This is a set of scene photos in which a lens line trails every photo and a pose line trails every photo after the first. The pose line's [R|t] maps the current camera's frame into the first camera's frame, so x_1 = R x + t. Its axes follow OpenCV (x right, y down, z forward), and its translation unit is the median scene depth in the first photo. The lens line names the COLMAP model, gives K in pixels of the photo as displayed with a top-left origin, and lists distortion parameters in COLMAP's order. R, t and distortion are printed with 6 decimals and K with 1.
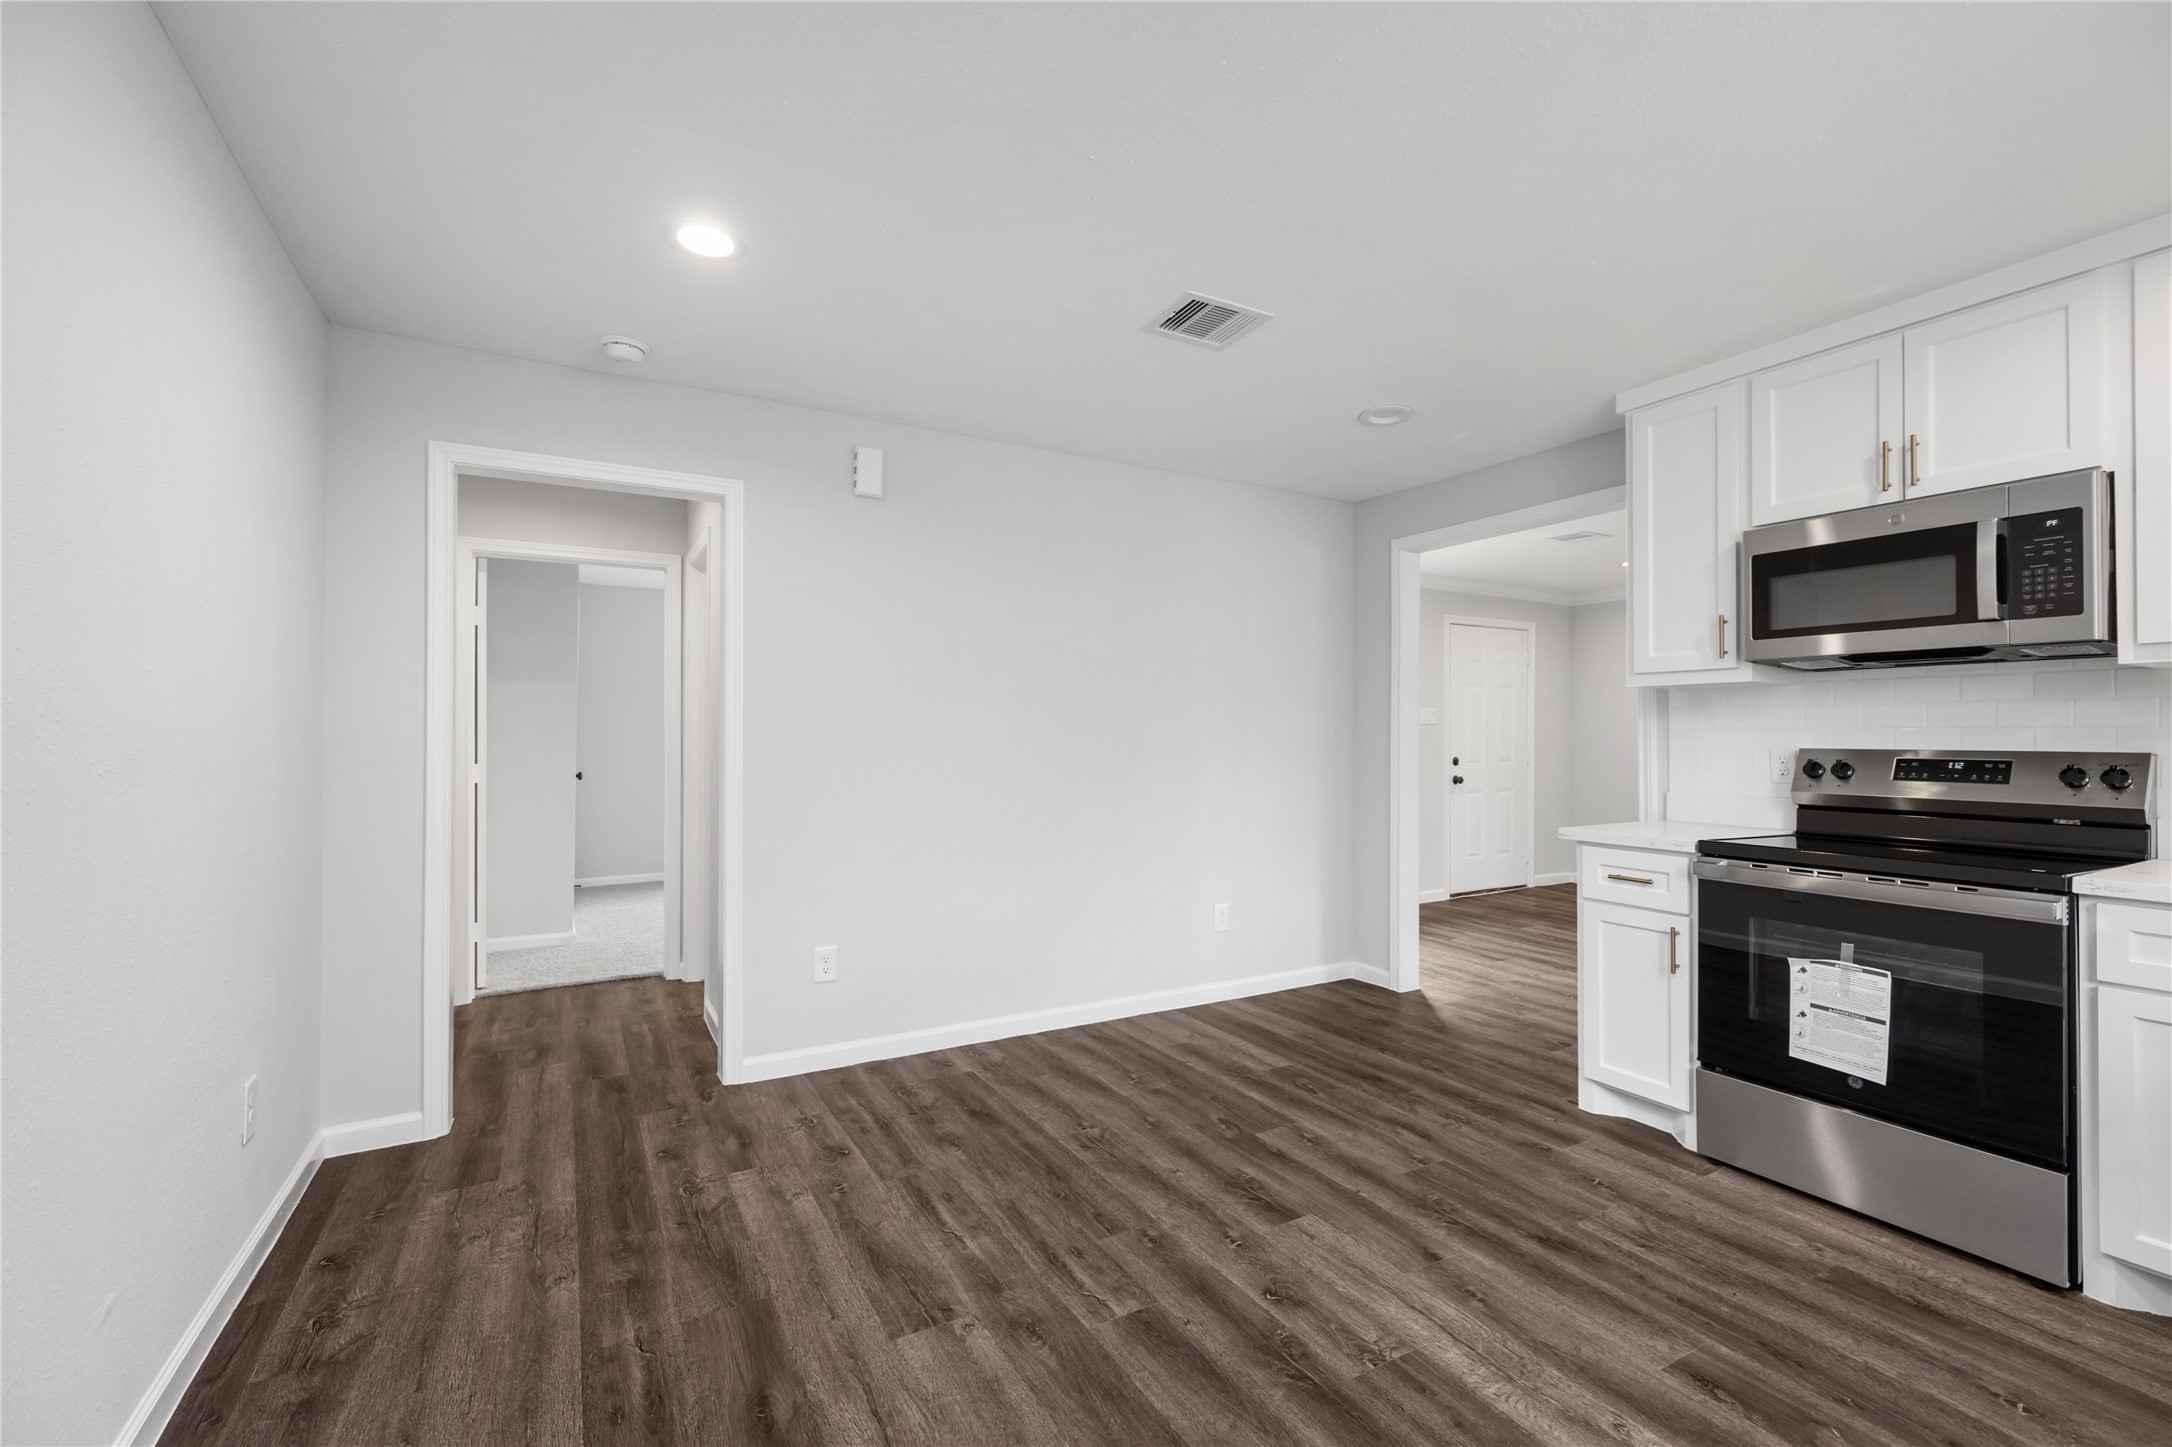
lens RADIAL K [[920.3, 0, 1092.1], [0, 920.3, 724.5], [0, 0, 1]] dist [-0.000471, 0.000502]
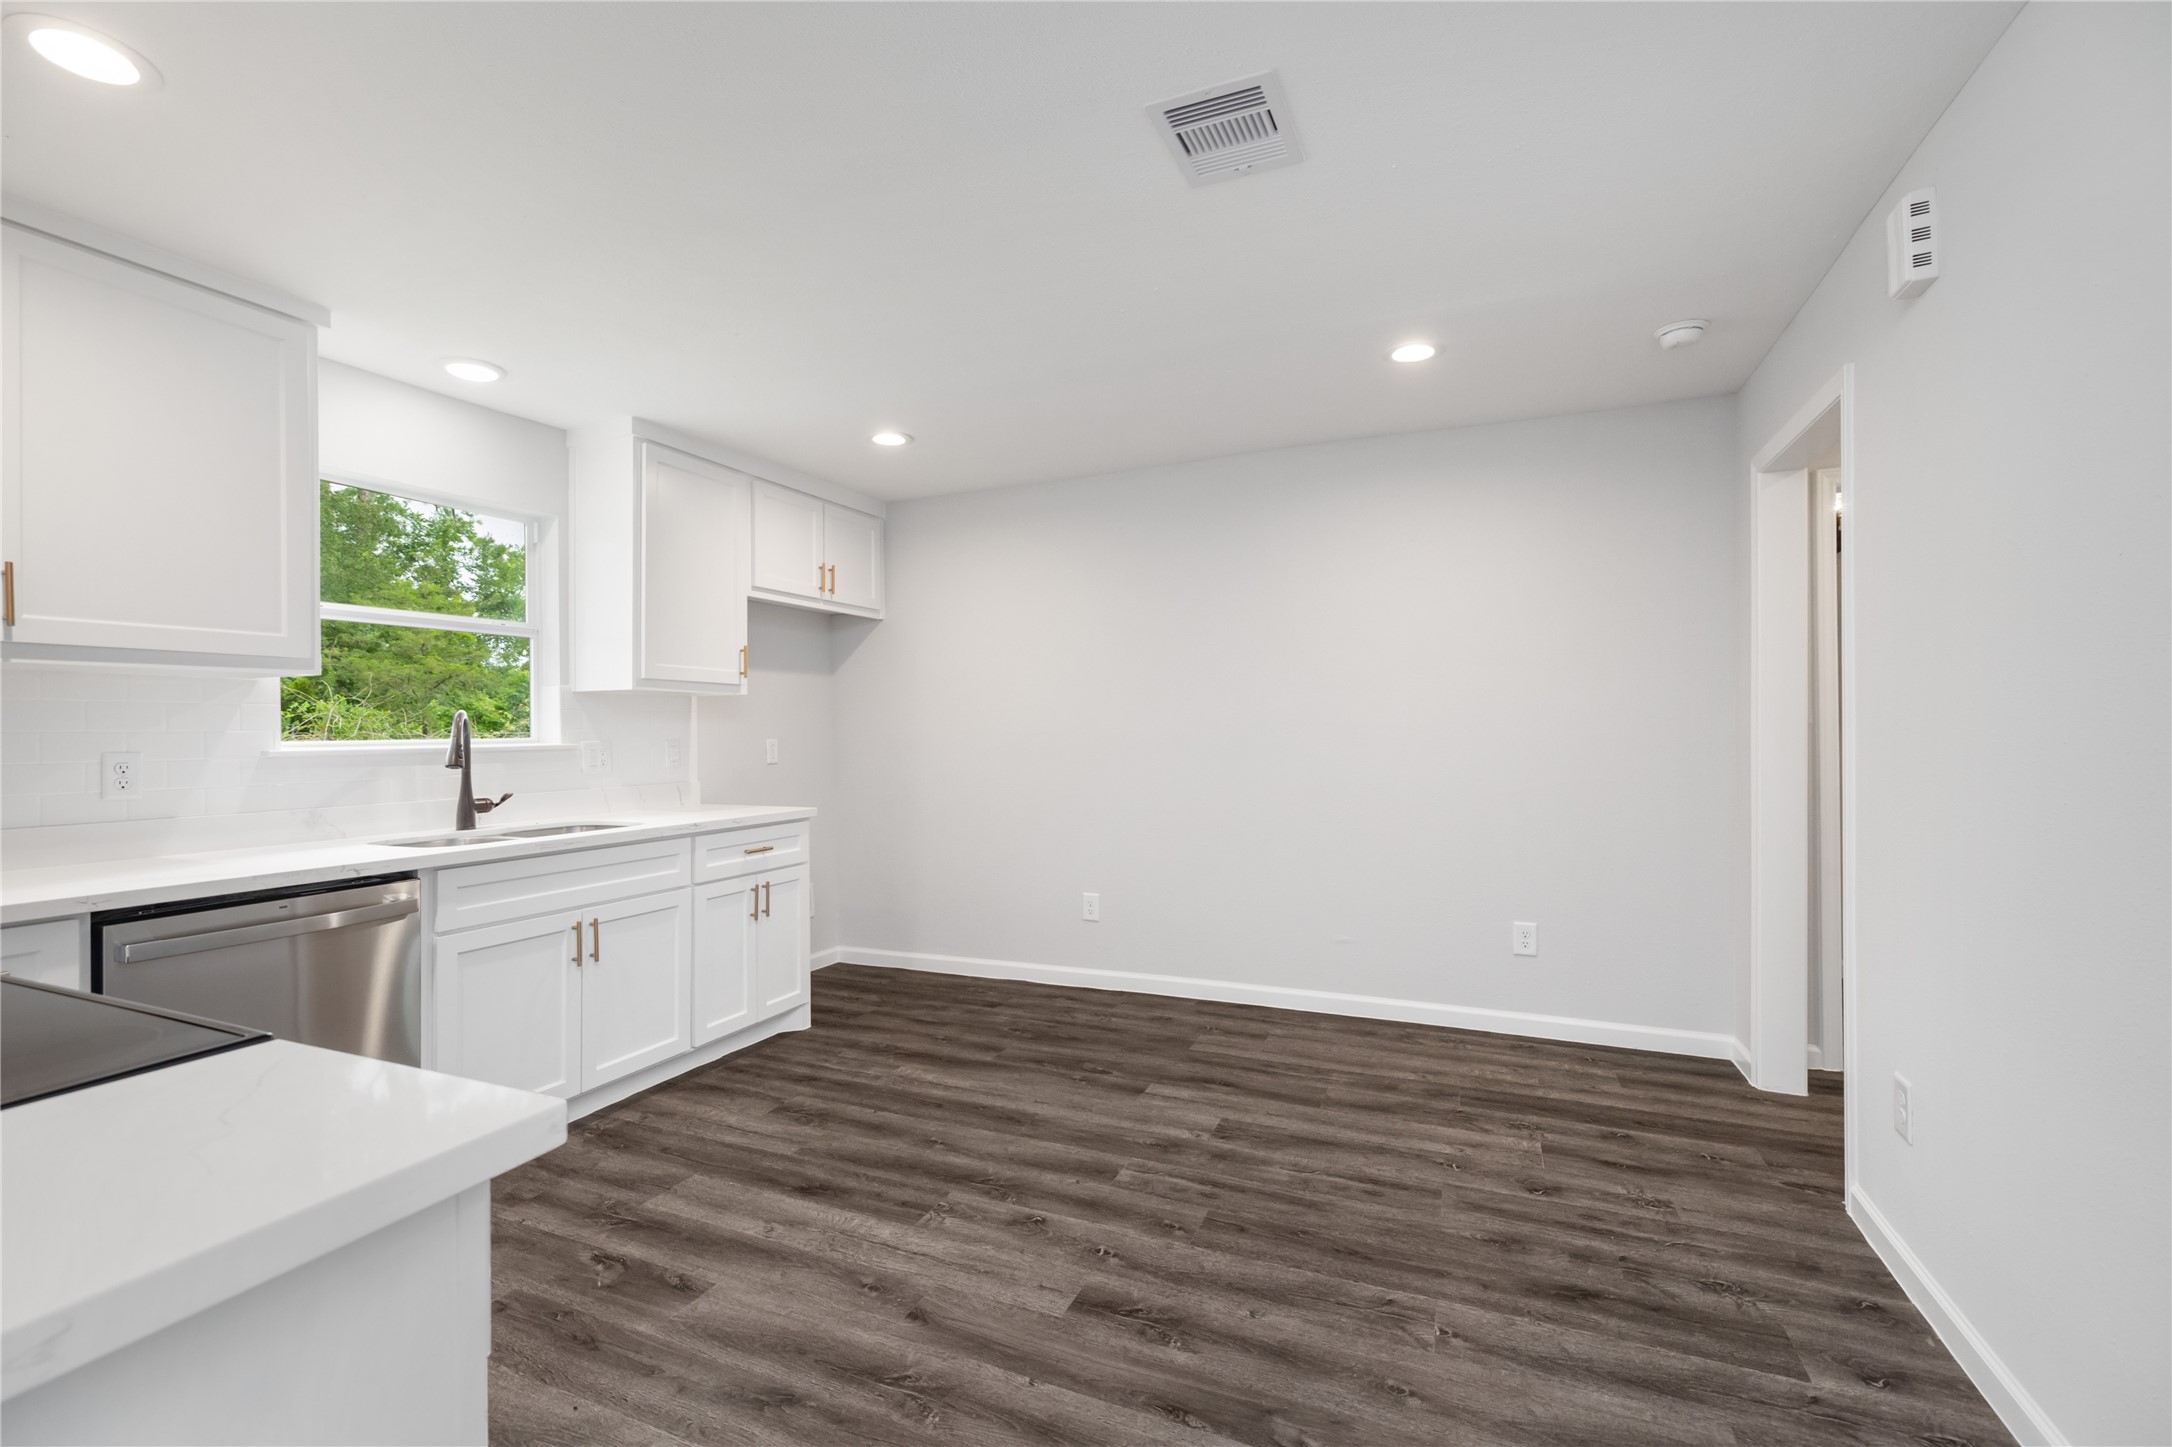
lens RADIAL K [[920.3, 0, 1092.1], [0, 920.3, 724.5], [0, 0, 1]] dist [-0.000471, 0.000502]
pose [[-0.797964, 0.003342, -0.602696, 0.689318], [0.015104, 0.999781, -0.014455, 0.017092], [0.602516, -0.020638, -0.797840, 1.635387]]
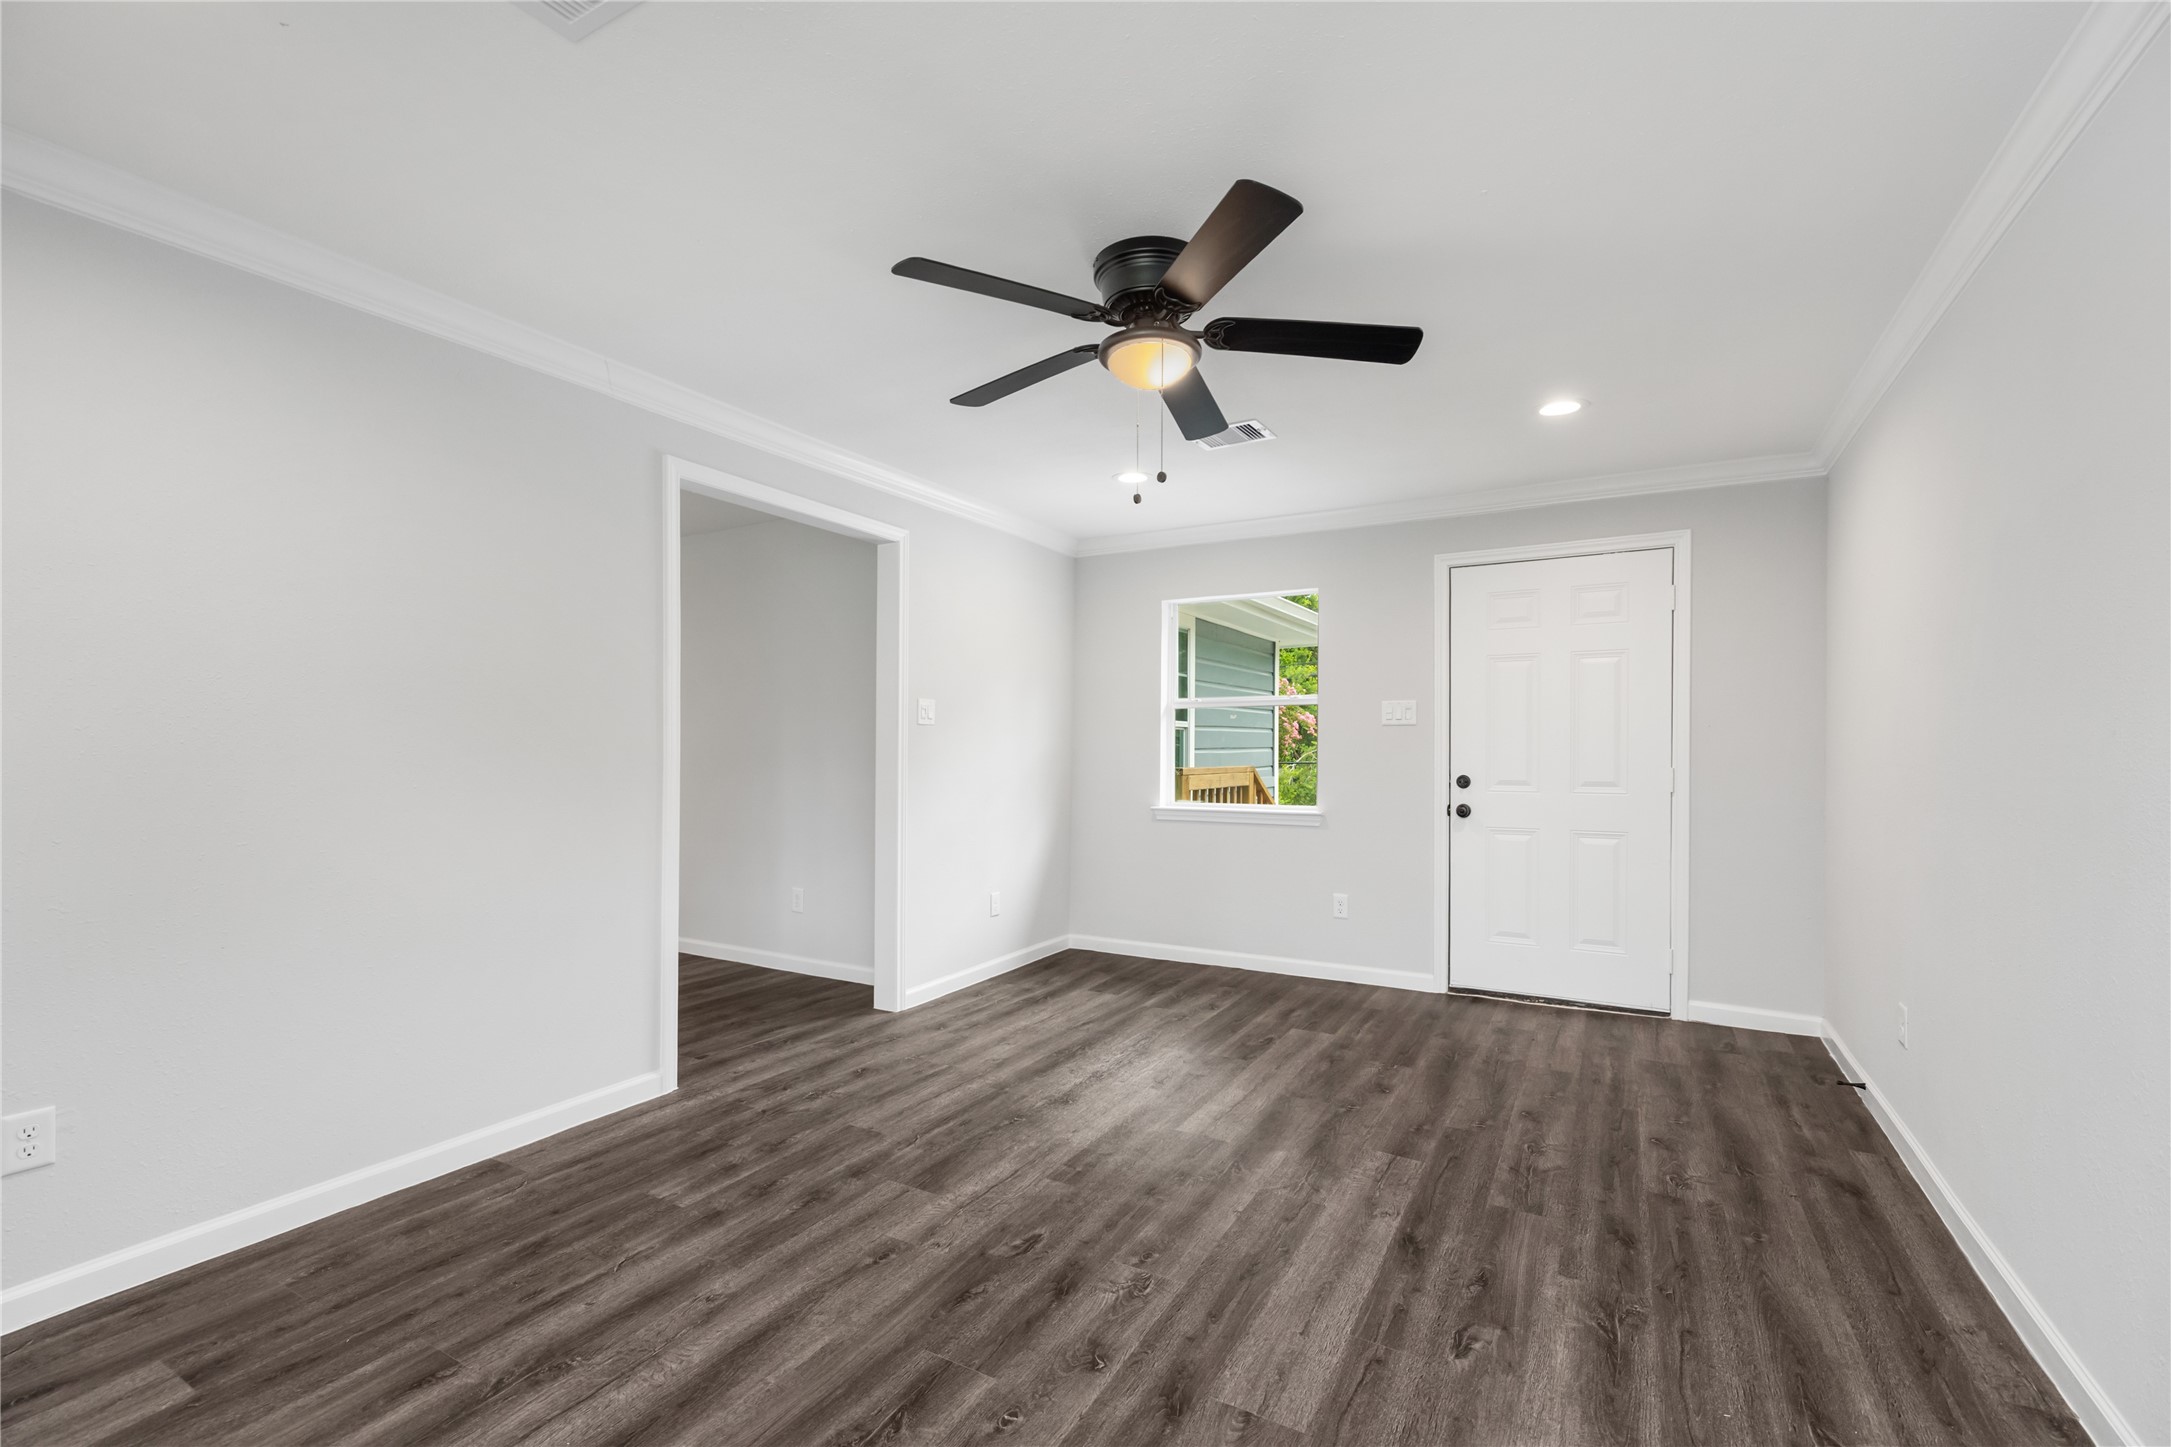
lens RADIAL K [[948.5, 0, 1092.8], [0, 948.5, 768.8], [0, 0, 1]] dist [0.002565, 0.000826]
pose [[0.503592, 0.014746, -0.863816, 2.375098], [0.007160, 0.999749, 0.021241, 0.044156], [0.863912, -0.016882, 0.503360, 1.297647]]
